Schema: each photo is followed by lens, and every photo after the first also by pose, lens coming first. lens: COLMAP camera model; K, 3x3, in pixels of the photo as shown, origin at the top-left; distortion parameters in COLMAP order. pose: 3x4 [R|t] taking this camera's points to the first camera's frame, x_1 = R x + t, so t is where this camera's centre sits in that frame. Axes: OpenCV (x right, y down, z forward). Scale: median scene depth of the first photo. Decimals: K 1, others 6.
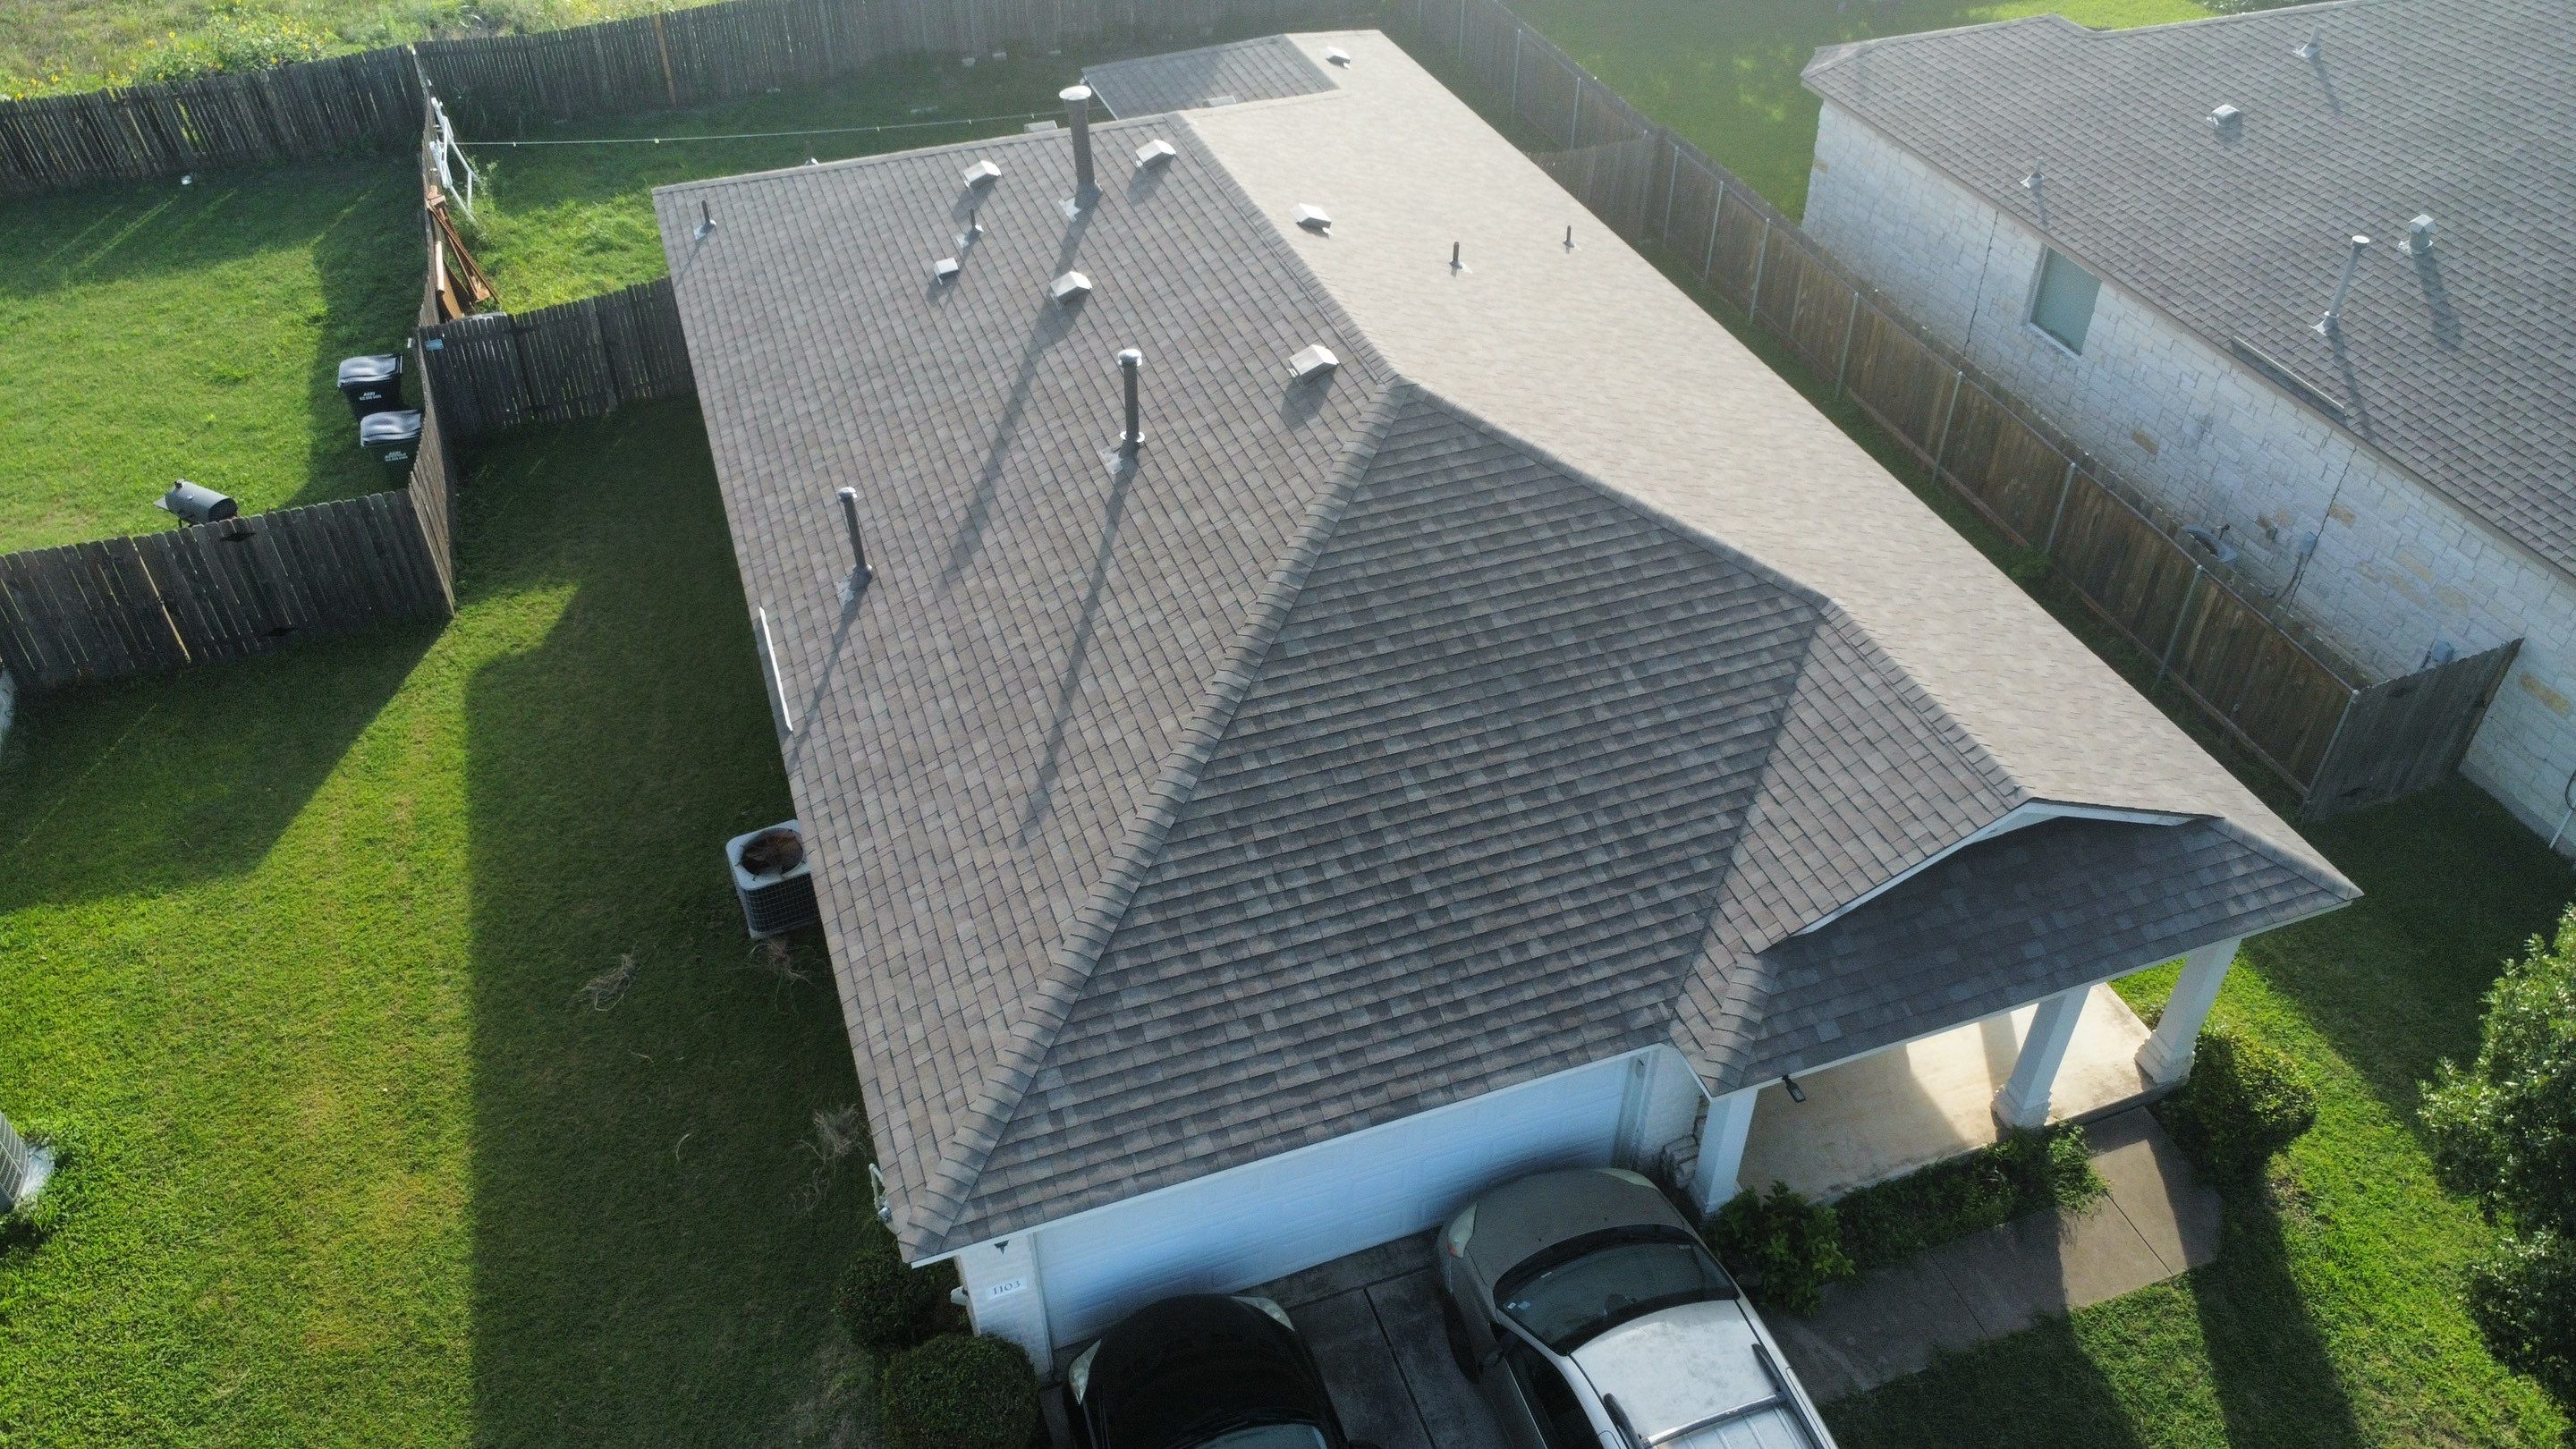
lens RADIAL K [[1873.2, 0, 1291.2], [0, 1873.2, 720.8], [0, 0, 1]] dist [-0.022671, -0.022340]
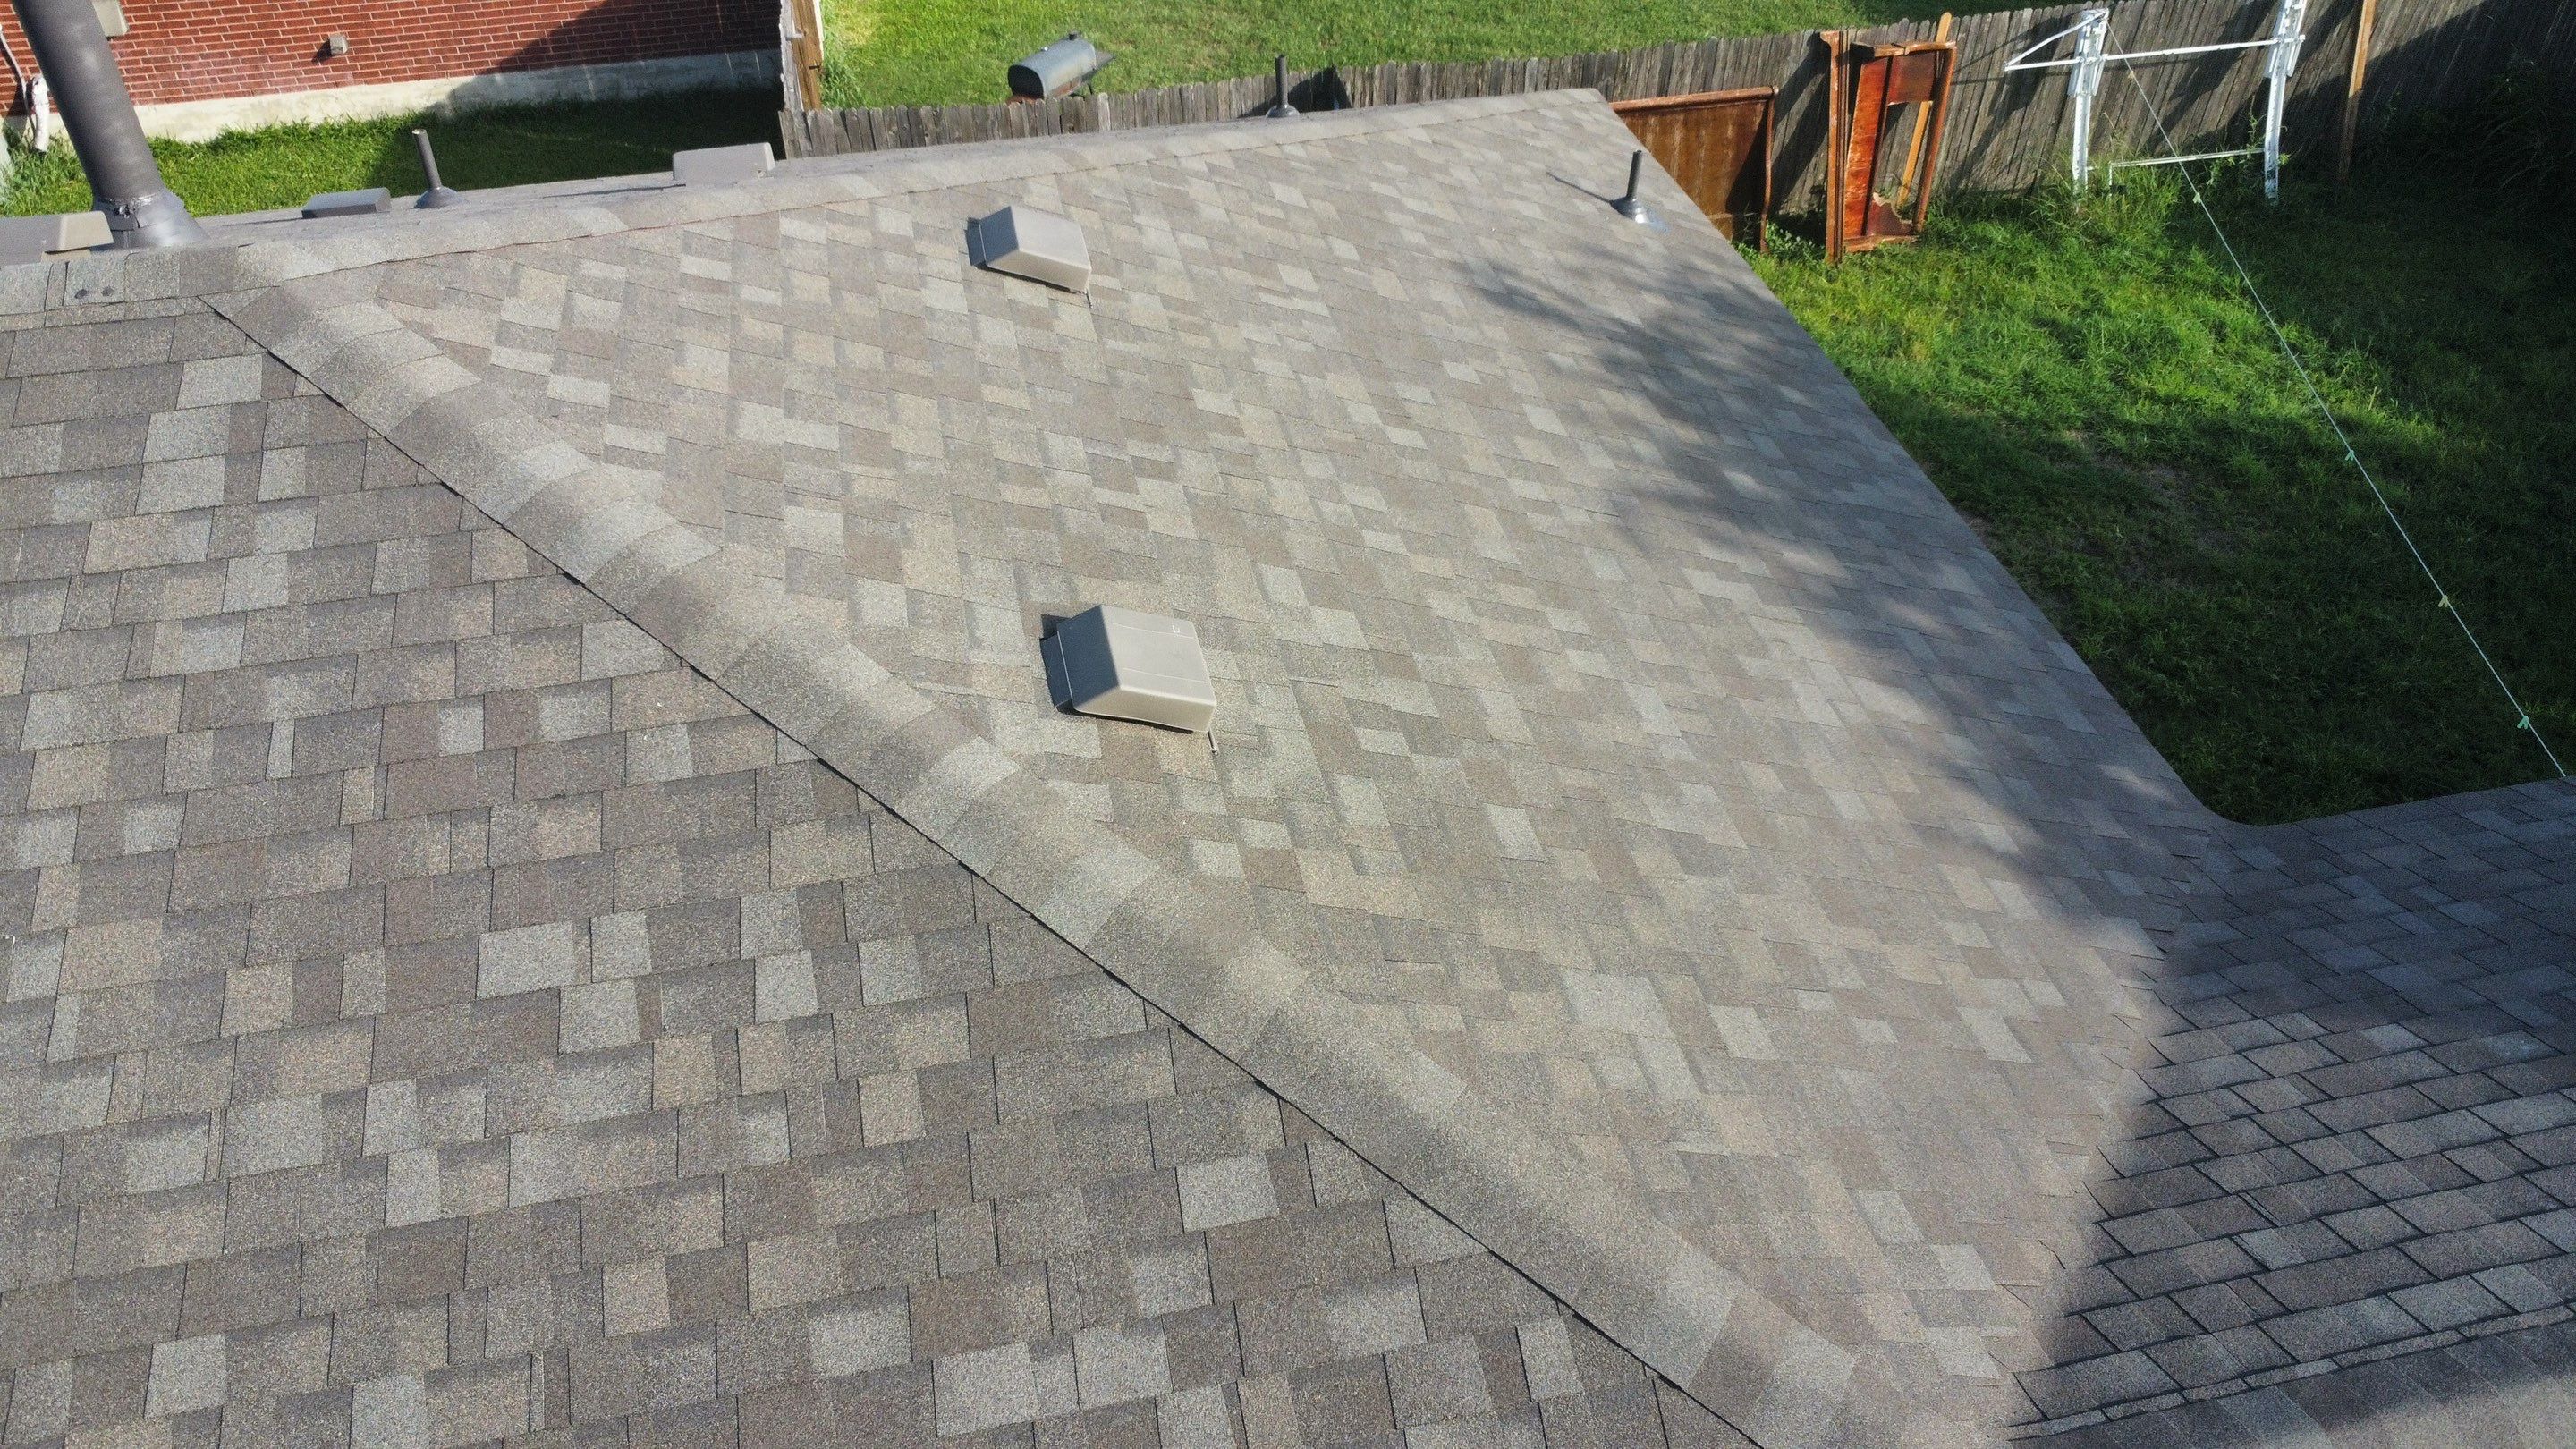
lens RADIAL K [[1873.2, 0, 1291.2], [0, 1873.2, 720.8], [0, 0, 1]] dist [-0.022671, -0.022340]
pose [[-0.137694, 0.647724, -0.749329, 0.170499], [-0.626785, 0.528807, 0.572279, -0.695262], [0.766929, 0.548468, 0.333170, 1.464971]]
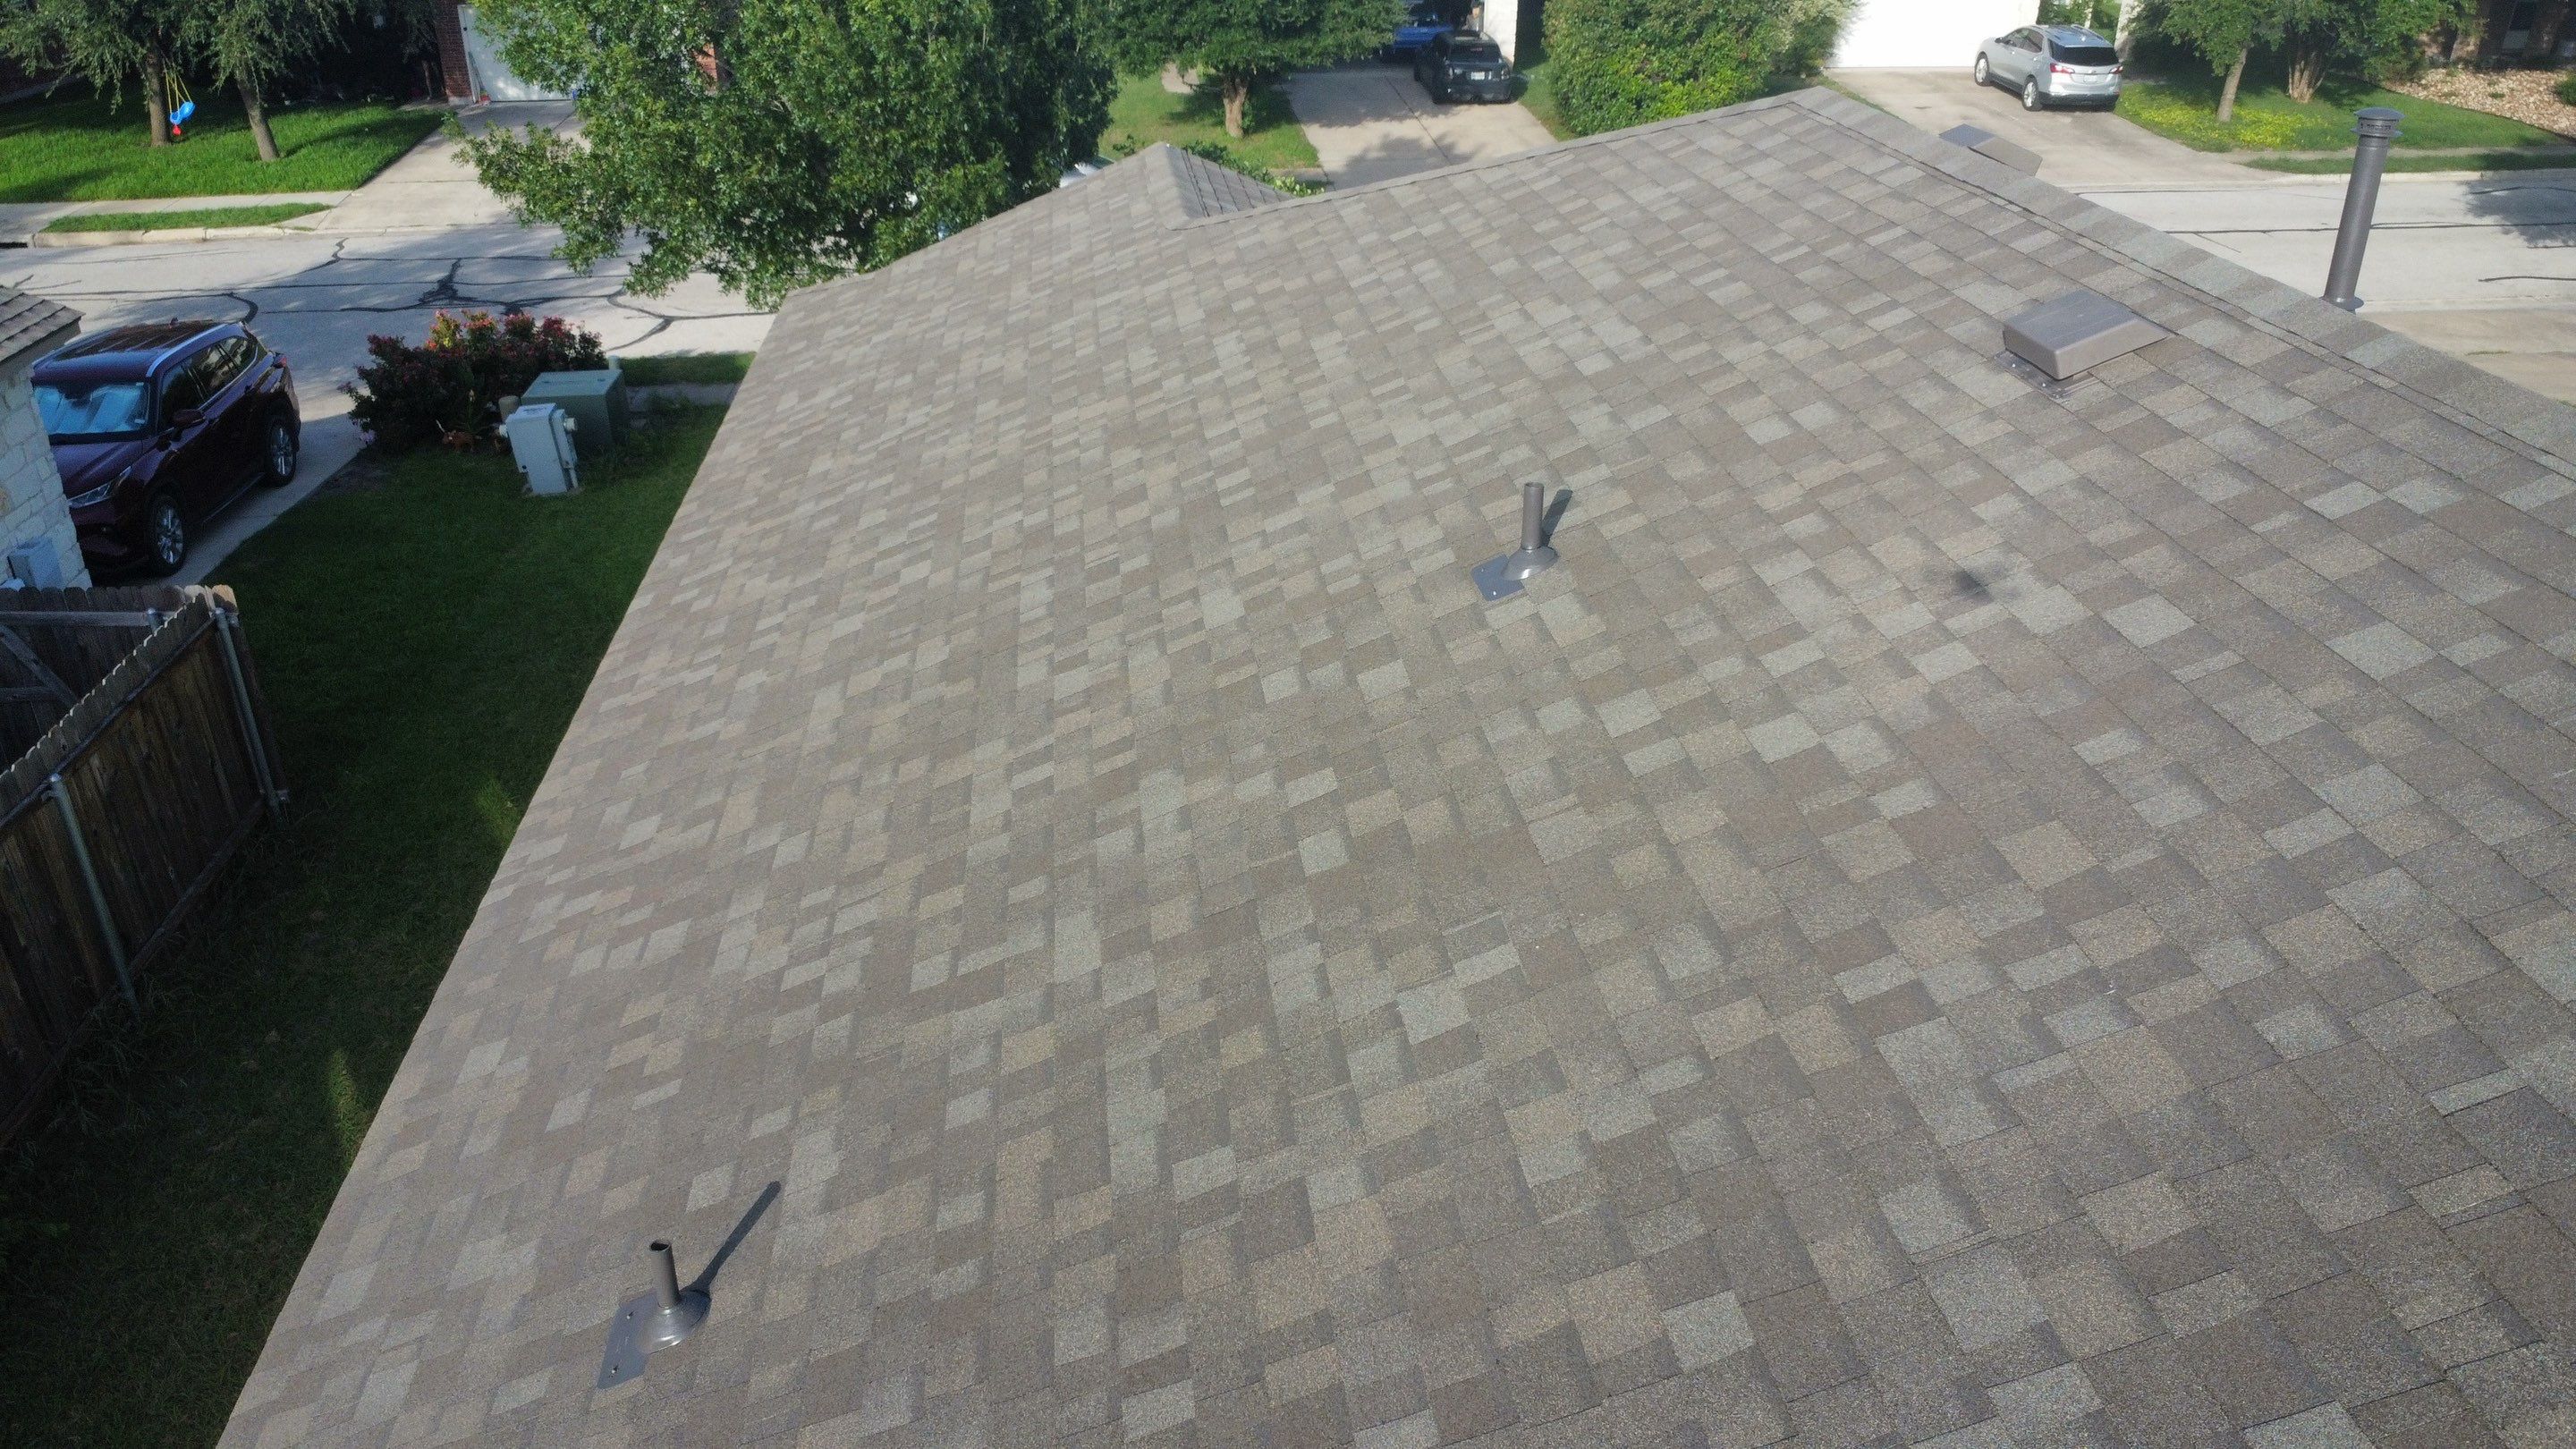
lens RADIAL K [[1875.9, 0, 1290.5], [0, 1875.9, 721.8], [0, 0, 1]] dist [-0.036144, 0.003100]
pose [[-0.972573, -0.107441, 0.206294, 0.081084], [0.146229, 0.407289, 0.901517, -0.663631], [-0.180881, 0.906958, -0.380407, 1.507167]]
